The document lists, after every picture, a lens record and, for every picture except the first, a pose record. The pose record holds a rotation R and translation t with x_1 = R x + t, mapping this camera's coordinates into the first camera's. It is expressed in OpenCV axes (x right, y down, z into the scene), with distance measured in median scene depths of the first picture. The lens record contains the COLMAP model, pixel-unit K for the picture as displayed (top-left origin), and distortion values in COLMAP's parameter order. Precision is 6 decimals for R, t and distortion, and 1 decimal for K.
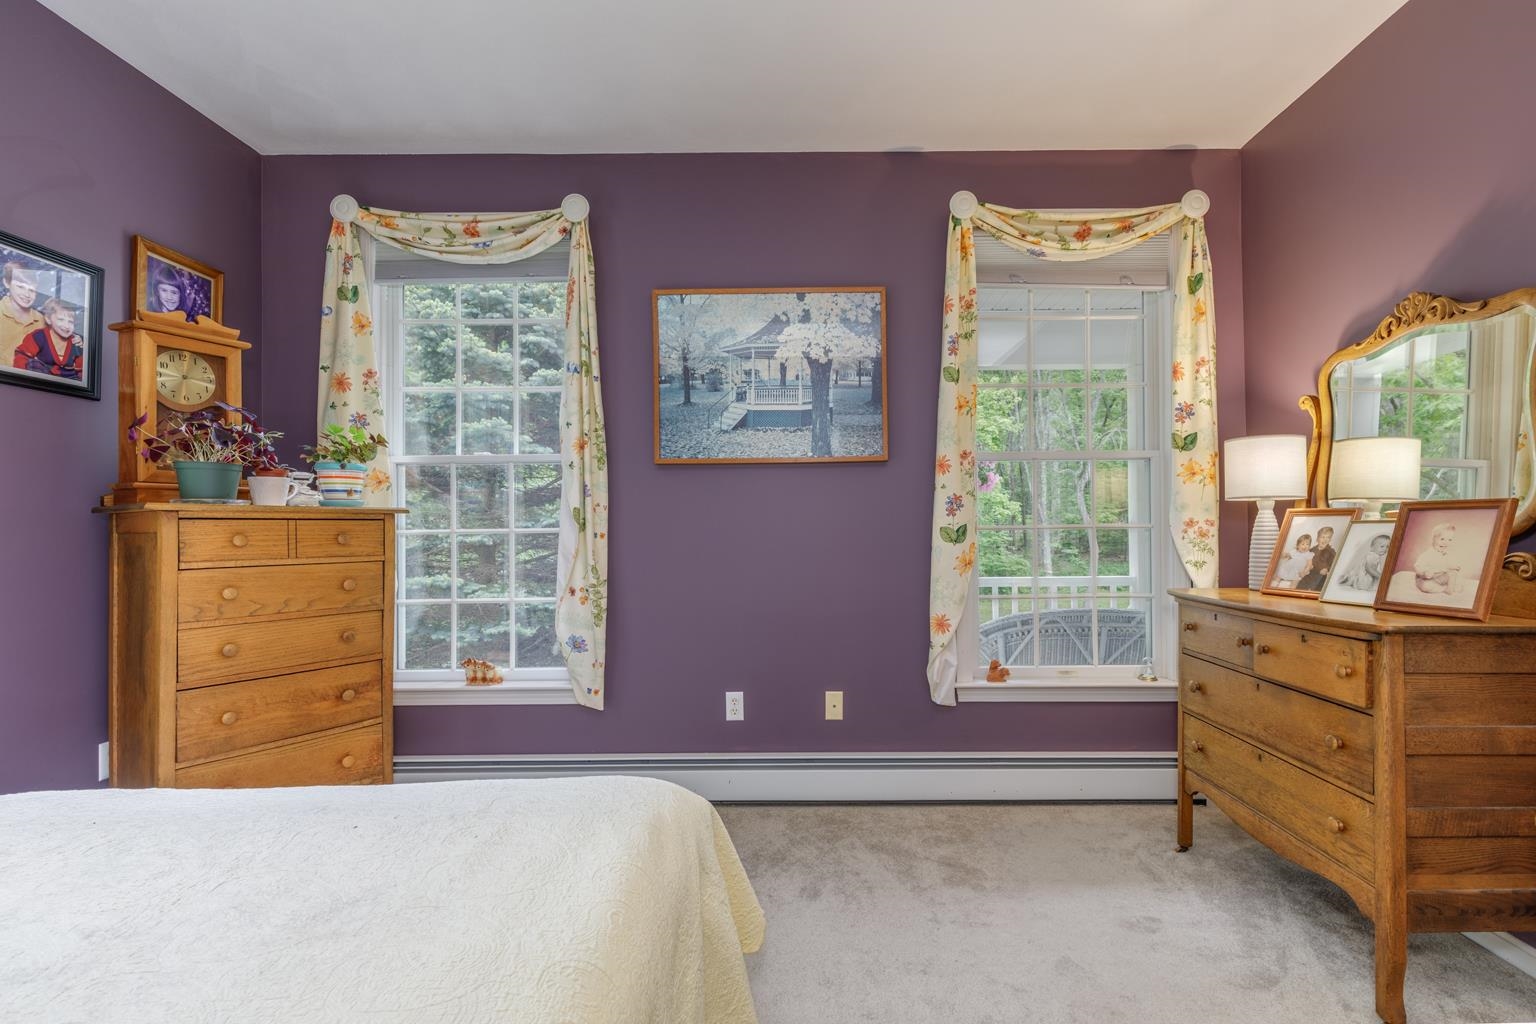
lens RADIAL K [[673.9, 0, 804.4], [0, 673.9, 522.2], [0, 0, 1]] dist [0.007135, -0.001152]
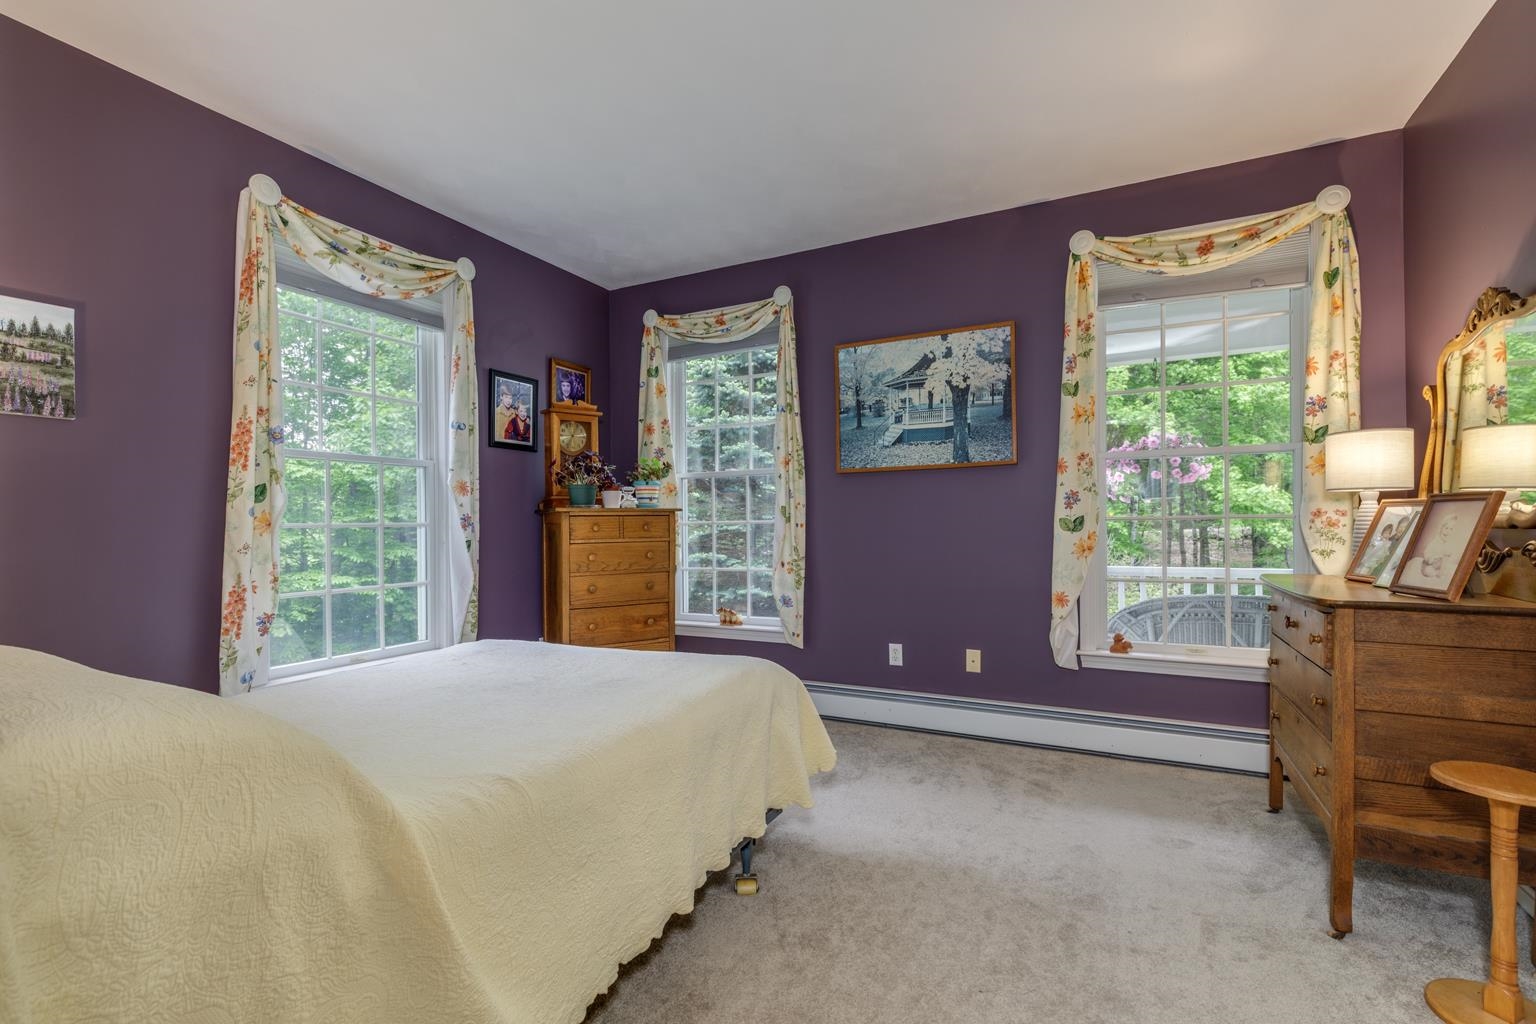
lens RADIAL K [[673.9, 0, 804.4], [0, 673.9, 522.2], [0, 0, 1]] dist [0.007135, -0.001152]
pose [[0.908261, -0.002025, -0.418399, 0.296833], [0.007919, 0.999892, 0.012350, -0.004247], [0.418329, -0.014530, 0.908179, -0.279371]]
